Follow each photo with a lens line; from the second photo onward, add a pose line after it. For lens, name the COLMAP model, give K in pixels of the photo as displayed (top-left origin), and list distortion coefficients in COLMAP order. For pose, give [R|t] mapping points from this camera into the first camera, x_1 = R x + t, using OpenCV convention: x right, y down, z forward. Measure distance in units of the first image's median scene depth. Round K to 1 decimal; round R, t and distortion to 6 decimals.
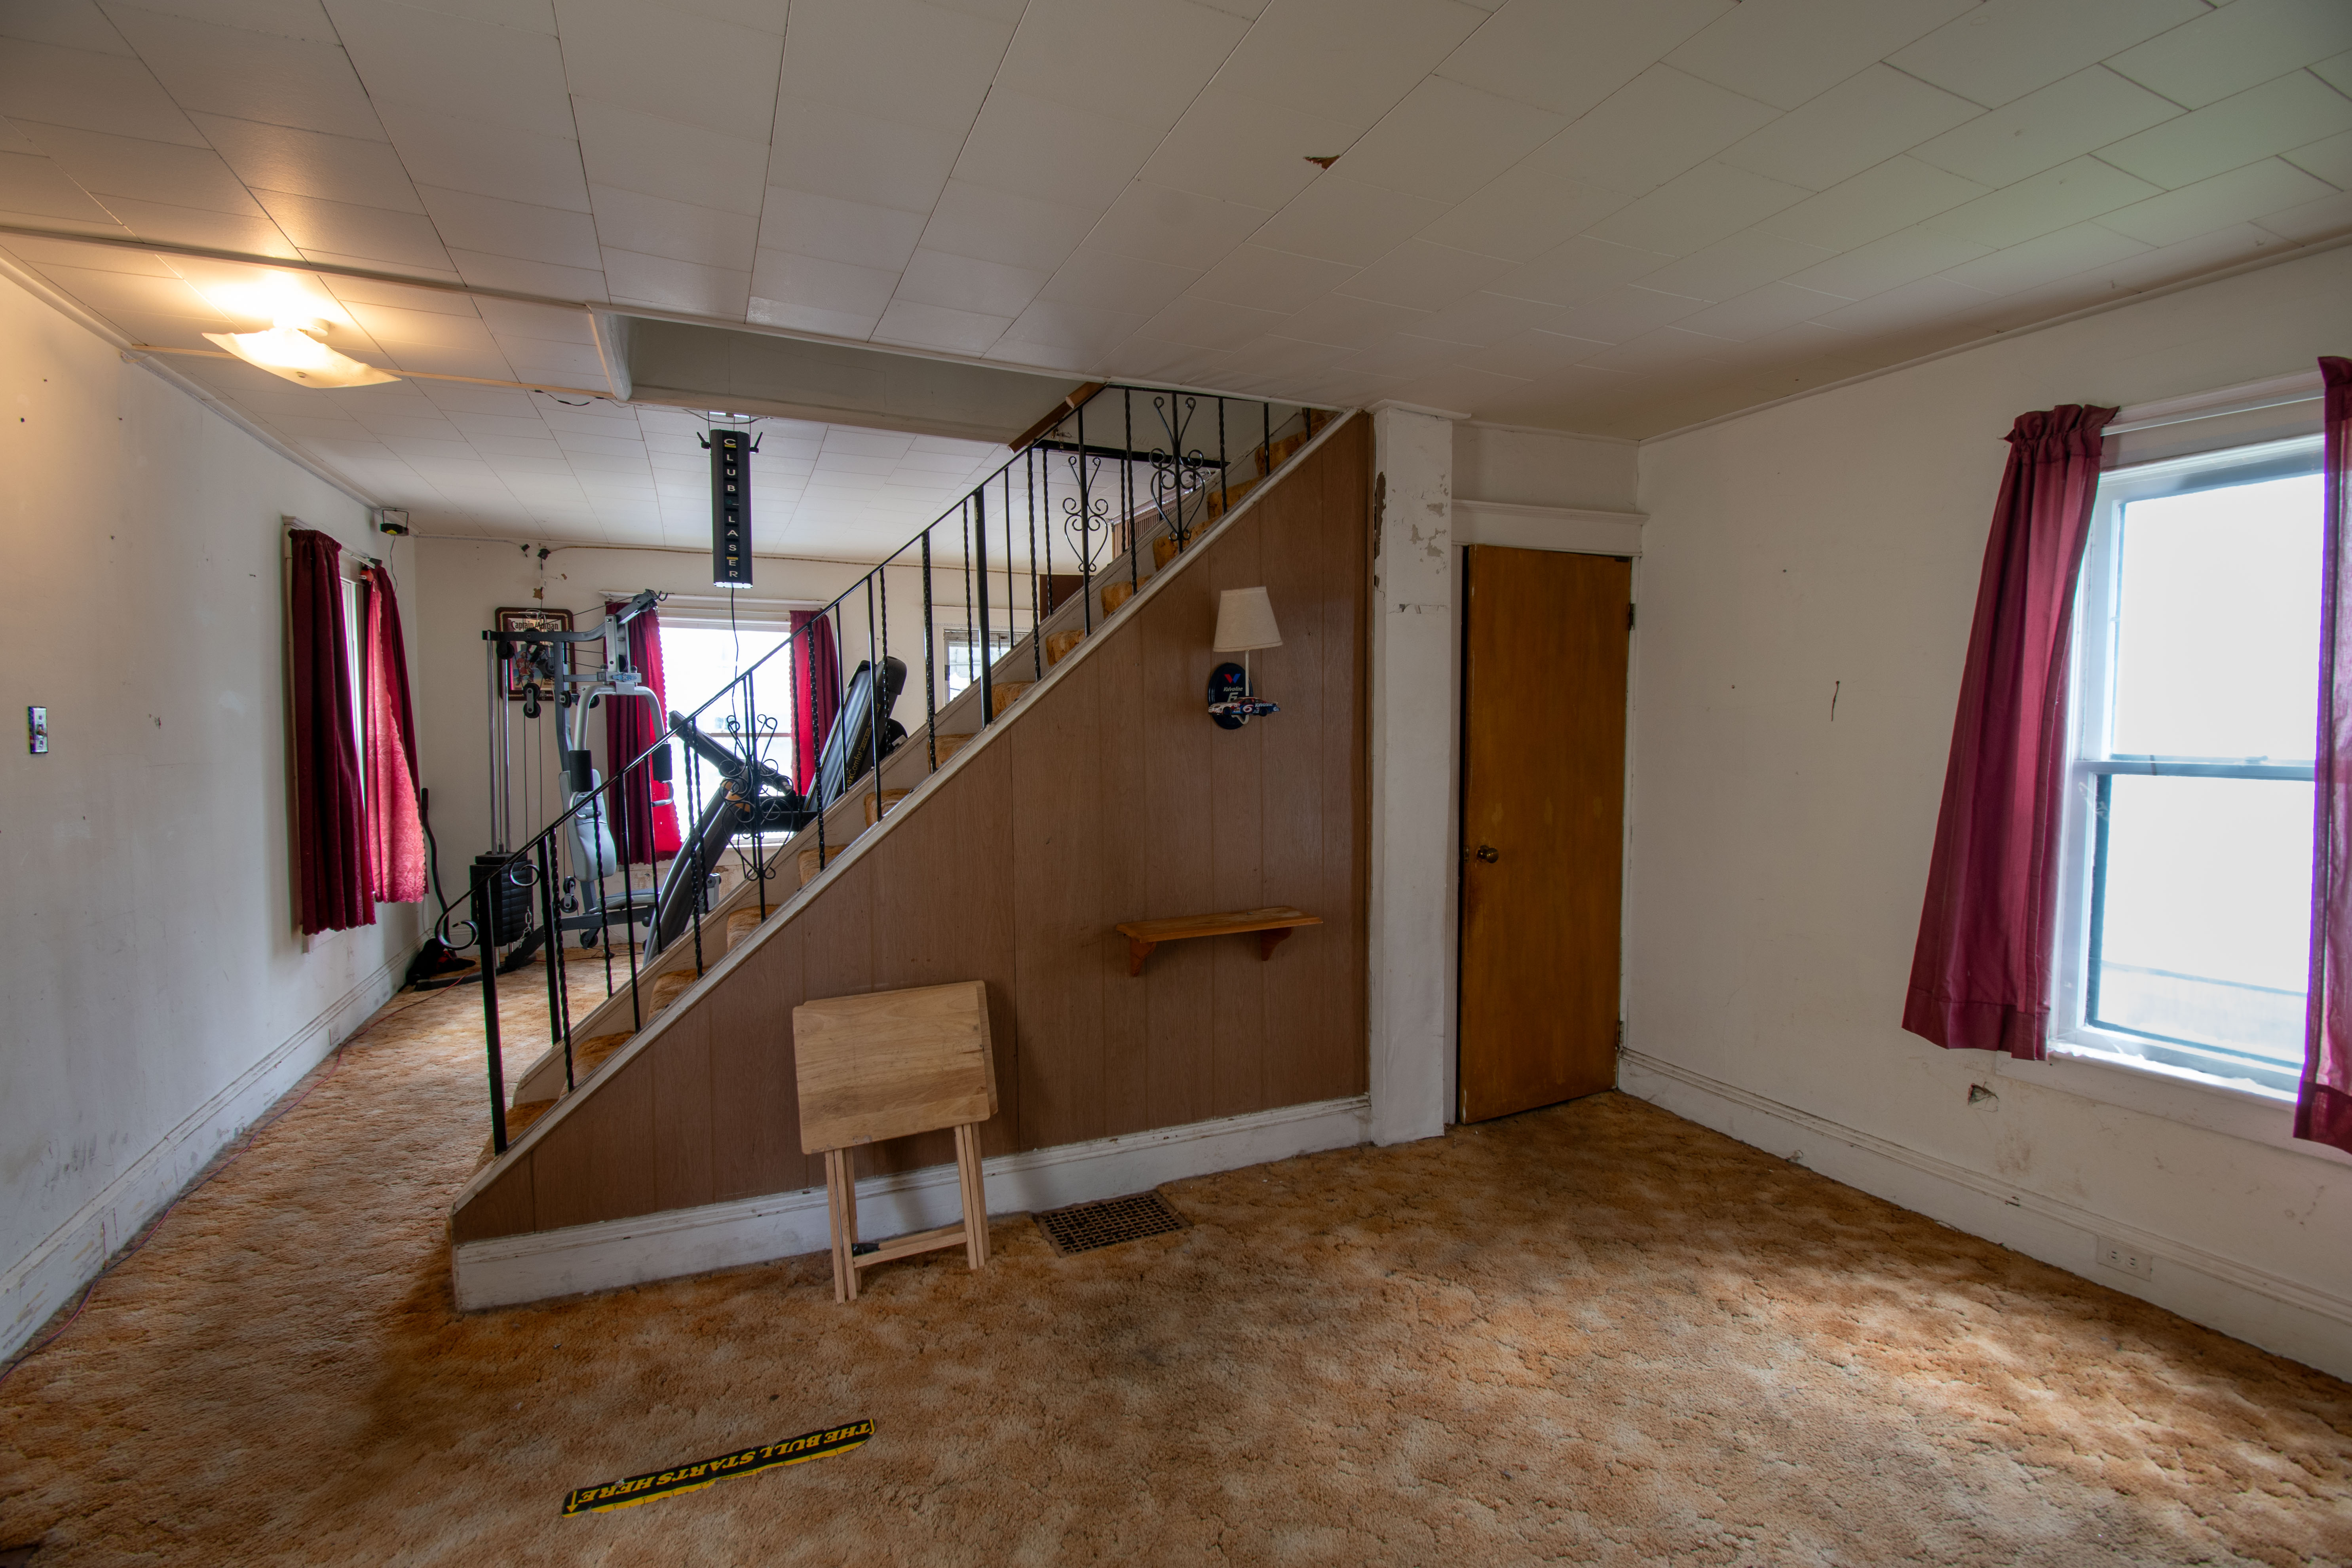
lens RADIAL K [[1013.3, 0, 1163.0], [0, 1013.3, 786.4], [0, 0, 1]] dist [0.020187, -0.024151]
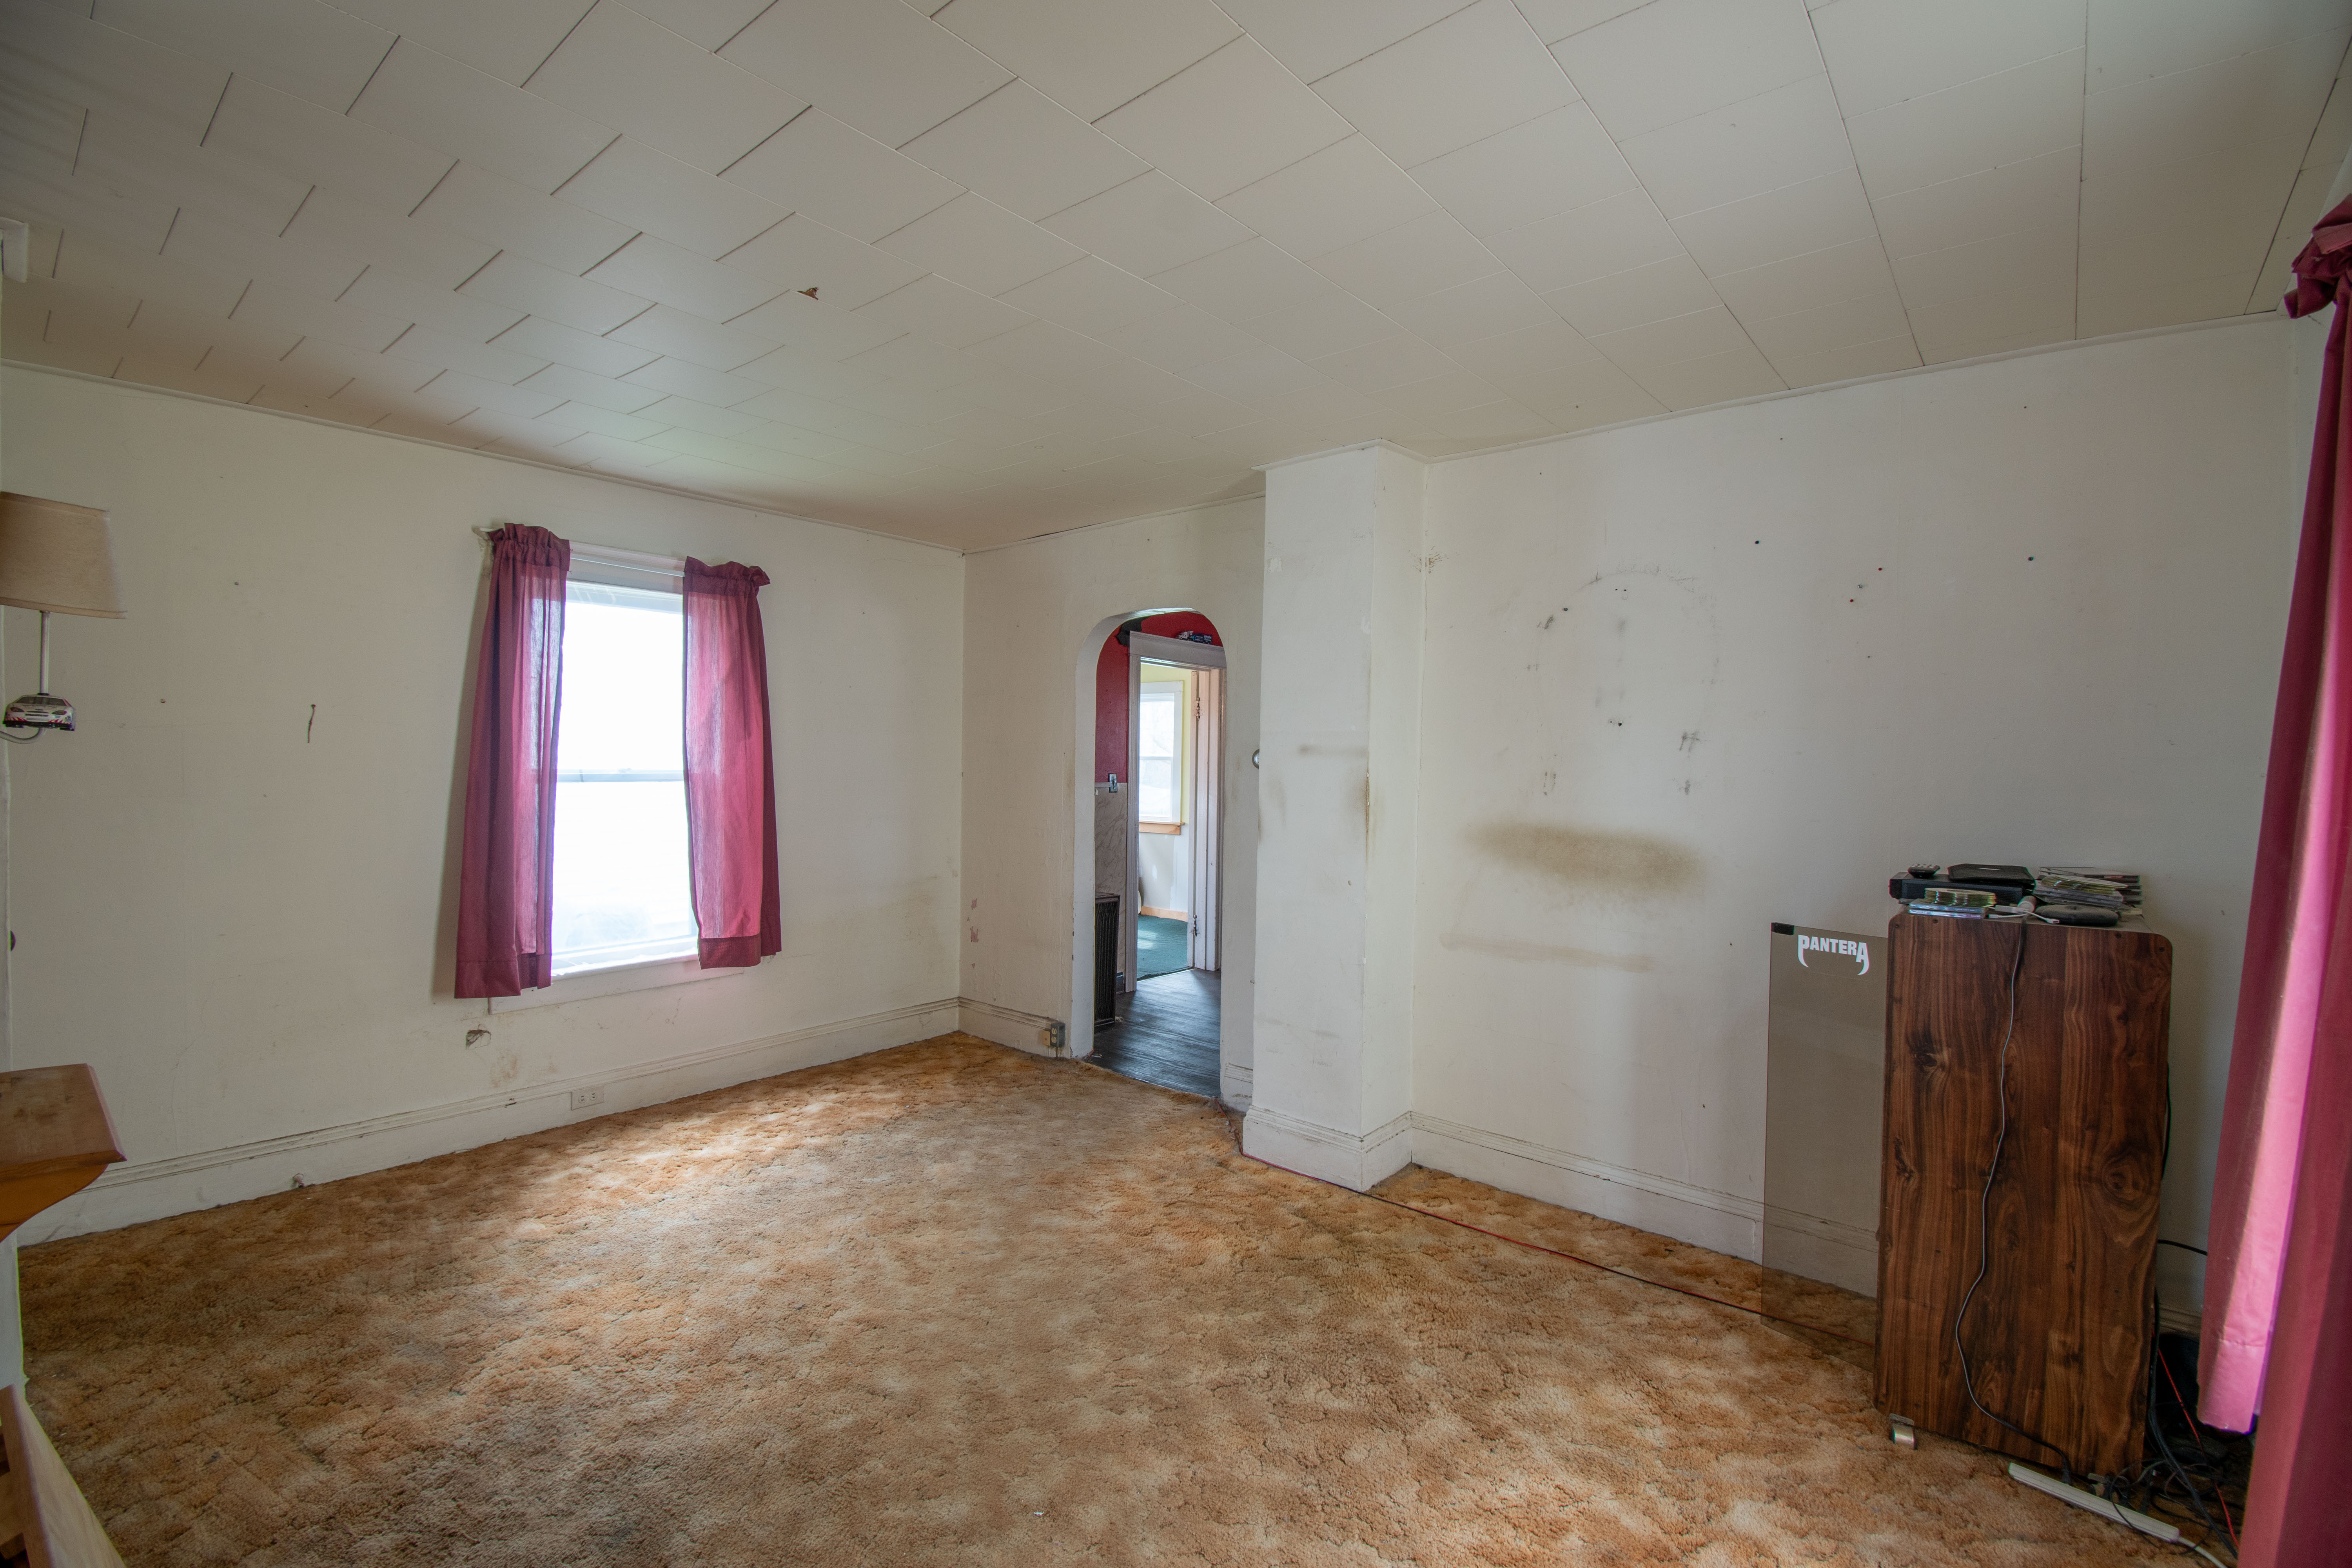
lens RADIAL K [[1013.3, 0, 1163.0], [0, 1013.3, 786.4], [0, 0, 1]] dist [0.020187, -0.024151]
pose [[-0.411883, -0.029377, 0.910763, -0.802287], [0.041892, 0.997813, 0.051130, -0.046233], [-0.910273, 0.059213, -0.409752, 0.806631]]
